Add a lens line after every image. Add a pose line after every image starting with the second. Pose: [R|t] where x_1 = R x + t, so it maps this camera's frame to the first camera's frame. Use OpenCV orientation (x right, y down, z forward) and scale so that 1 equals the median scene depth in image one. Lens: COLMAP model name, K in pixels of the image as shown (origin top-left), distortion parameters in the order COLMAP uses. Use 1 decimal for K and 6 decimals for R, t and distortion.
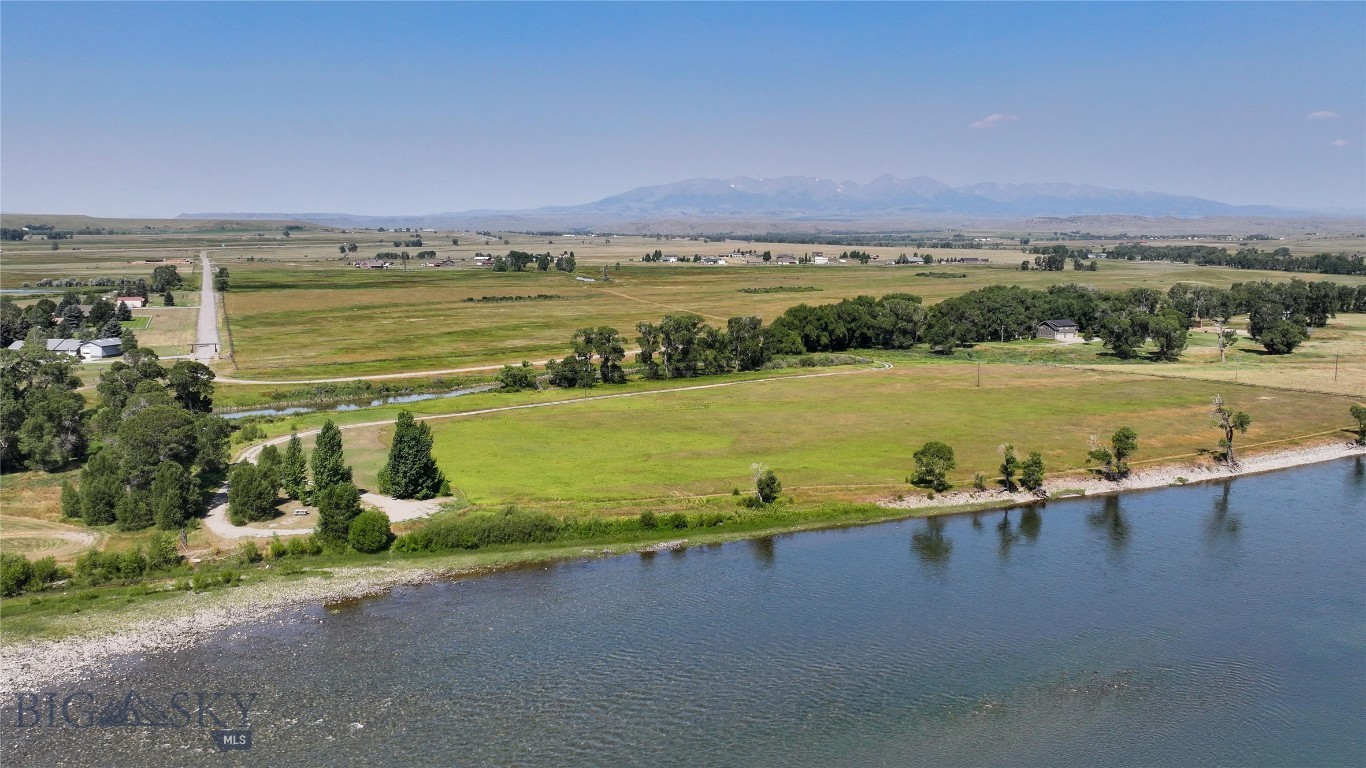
lens RADIAL K [[1114.4, 0, 684.6], [0, 1114.4, 385.3], [0, 0, 1]] dist [0.014165, -0.022645]
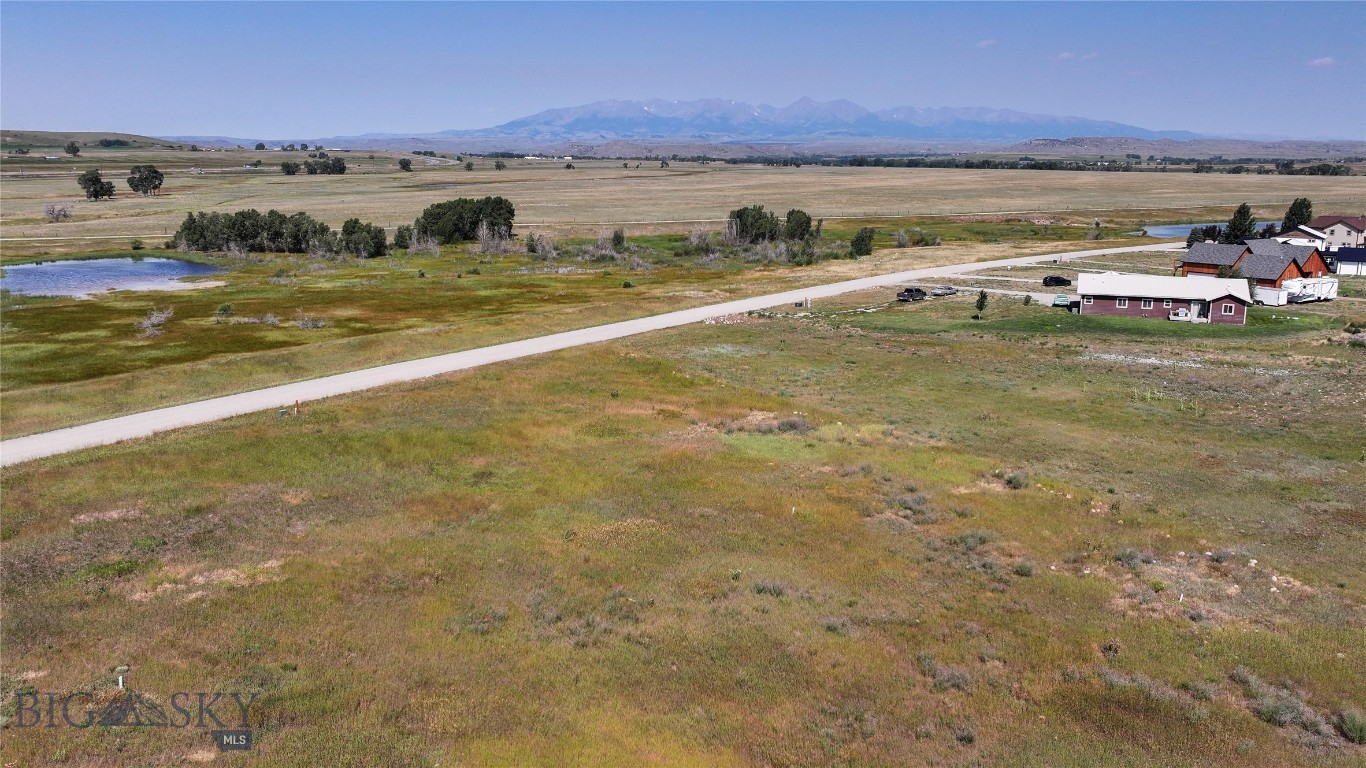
lens RADIAL K [[1114.4, 0, 680.2], [0, 1114.4, 387.2], [0, 0, 1]] dist [0.014165, -0.022645]
pose [[0.996490, -0.016823, 0.082003, -0.486740], [0.011401, 0.997745, 0.066140, -0.233228], [-0.082931, -0.064973, 0.994435, 1.871235]]
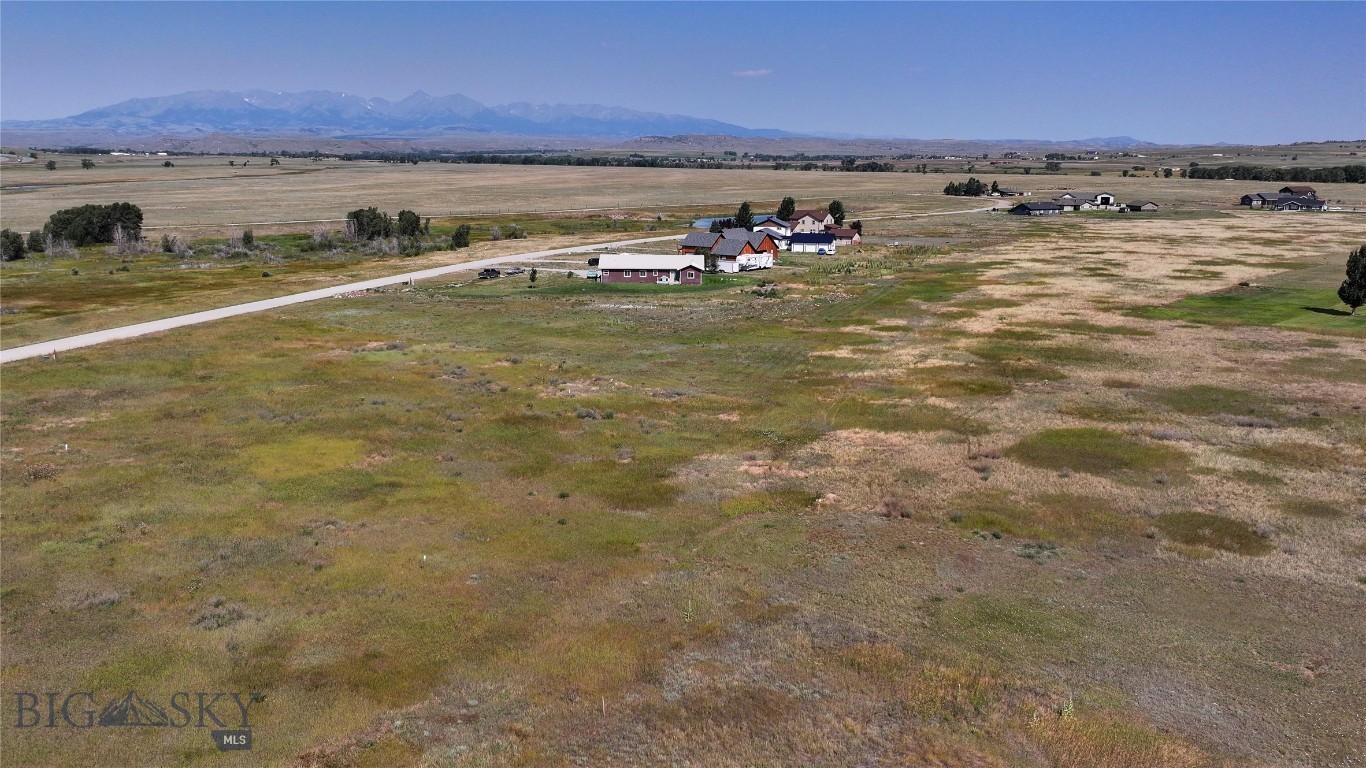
lens RADIAL K [[1114.4, 0, 684.3], [0, 1114.4, 381.6], [0, 0, 1]] dist [0.014165, -0.022645]
pose [[0.914003, -0.079751, 0.397793, -0.502402], [0.053699, 0.995643, 0.076227, -0.224655], [-0.402139, -0.048311, 0.914303, 1.747643]]
